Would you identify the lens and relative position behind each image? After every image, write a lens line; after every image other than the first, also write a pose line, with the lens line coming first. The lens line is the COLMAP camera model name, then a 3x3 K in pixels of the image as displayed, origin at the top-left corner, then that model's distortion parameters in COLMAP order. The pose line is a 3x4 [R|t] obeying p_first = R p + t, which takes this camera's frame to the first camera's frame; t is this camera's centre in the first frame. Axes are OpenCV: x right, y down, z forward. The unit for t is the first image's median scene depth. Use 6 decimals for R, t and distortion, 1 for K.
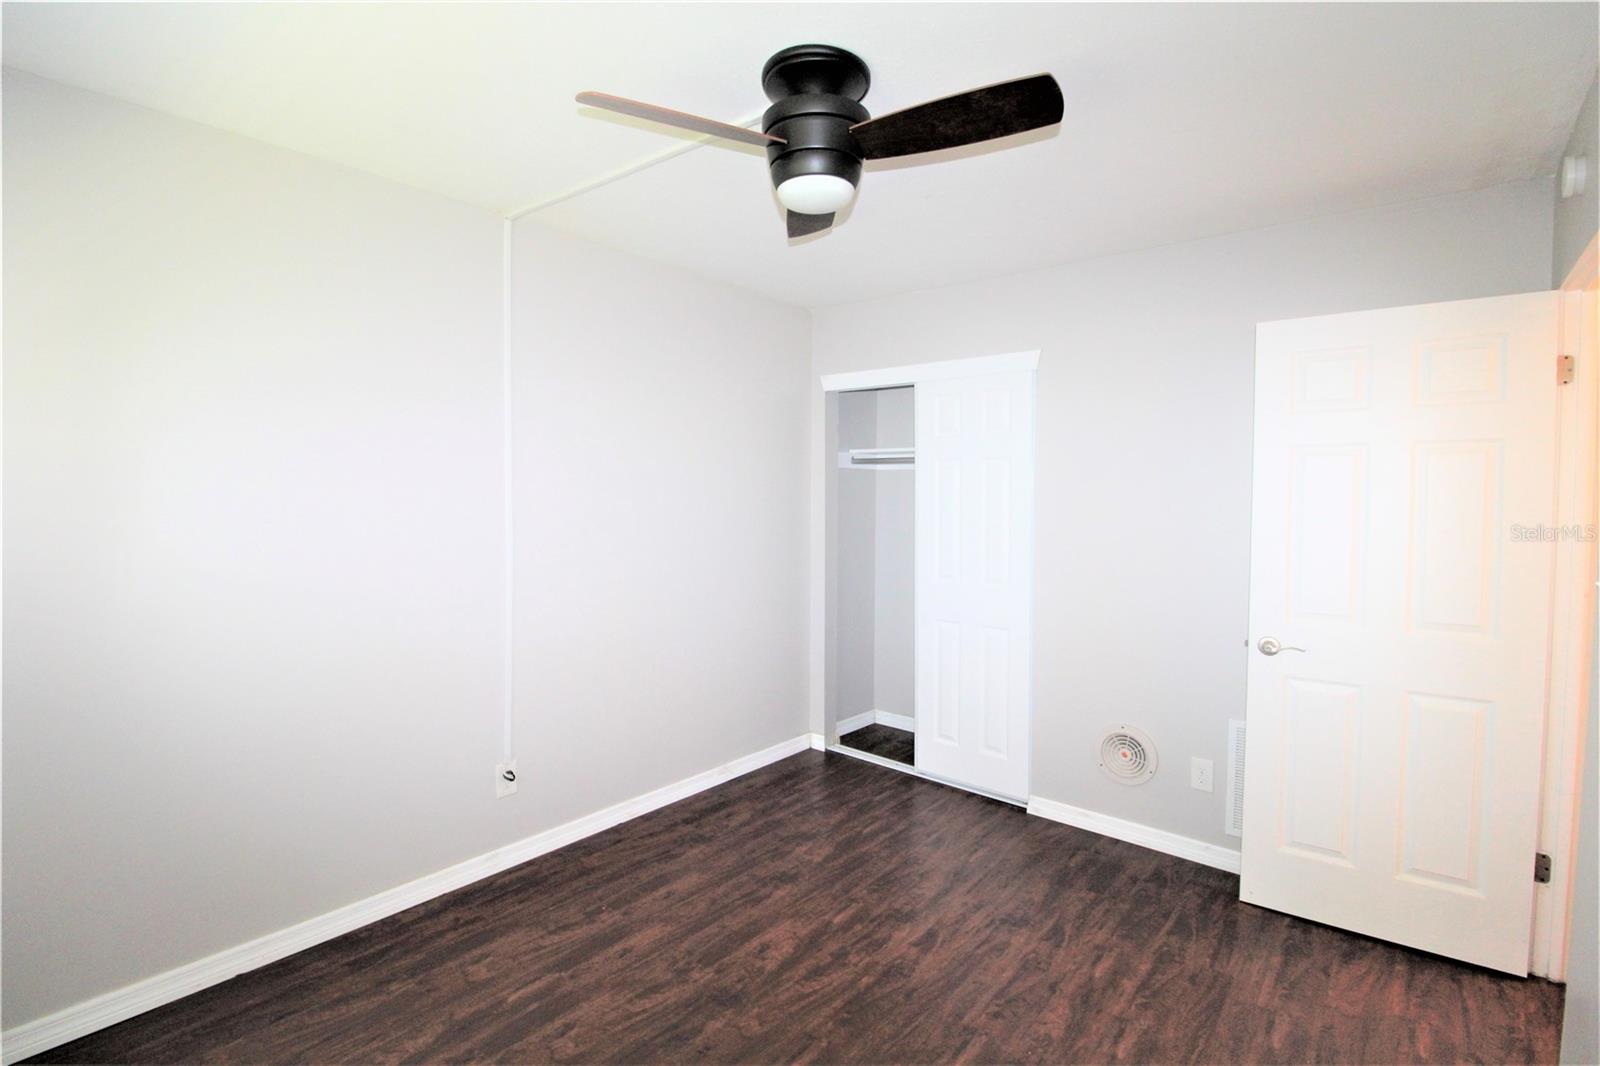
lens RADIAL K [[759.6, 0, 800.0], [0, 759.6, 533.0], [0, 0, 1]] dist [-0.002517, -0.000782]
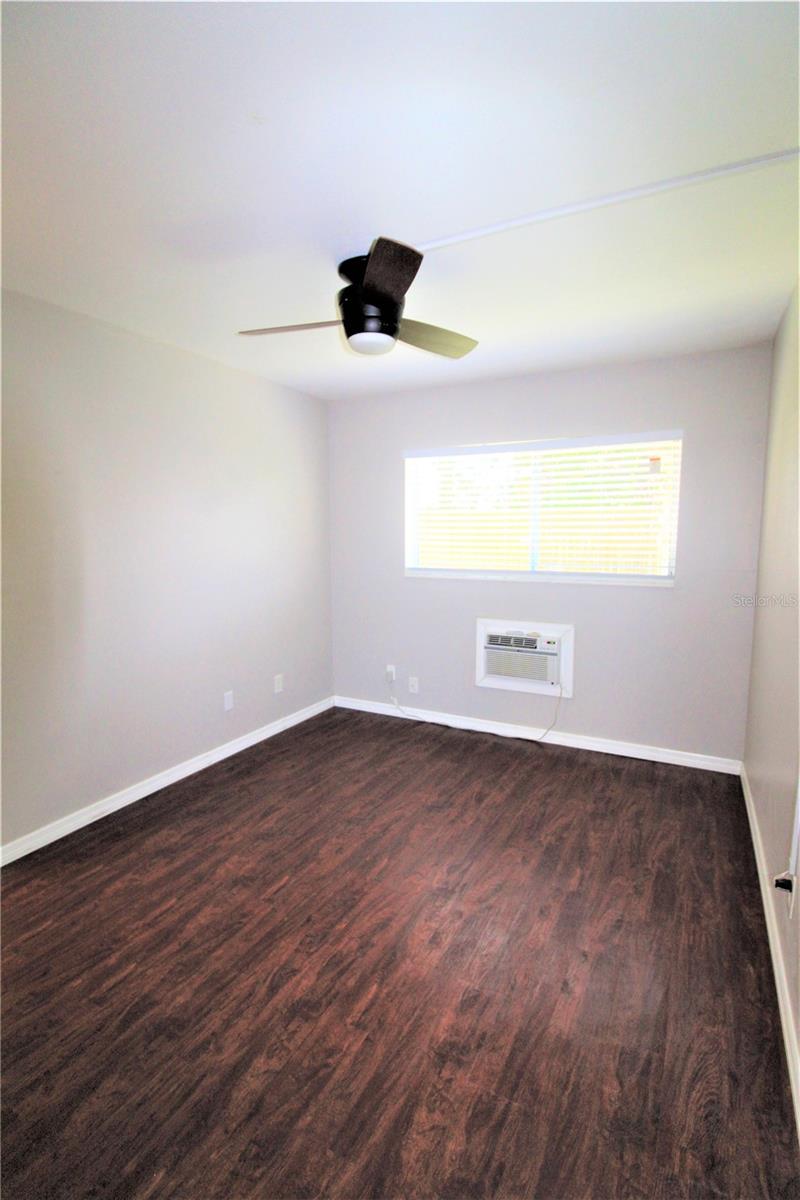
lens RADIAL K [[569.7, 0, 400.0], [0, 569.7, 600.0], [0, 0, 1]] dist [-0.002517, -0.000782]
pose [[-0.980958, 0.016809, -0.193492, 0.157997], [-0.017088, 0.984915, 0.172194, -0.090831], [0.193467, 0.172221, -0.965873, 1.747545]]
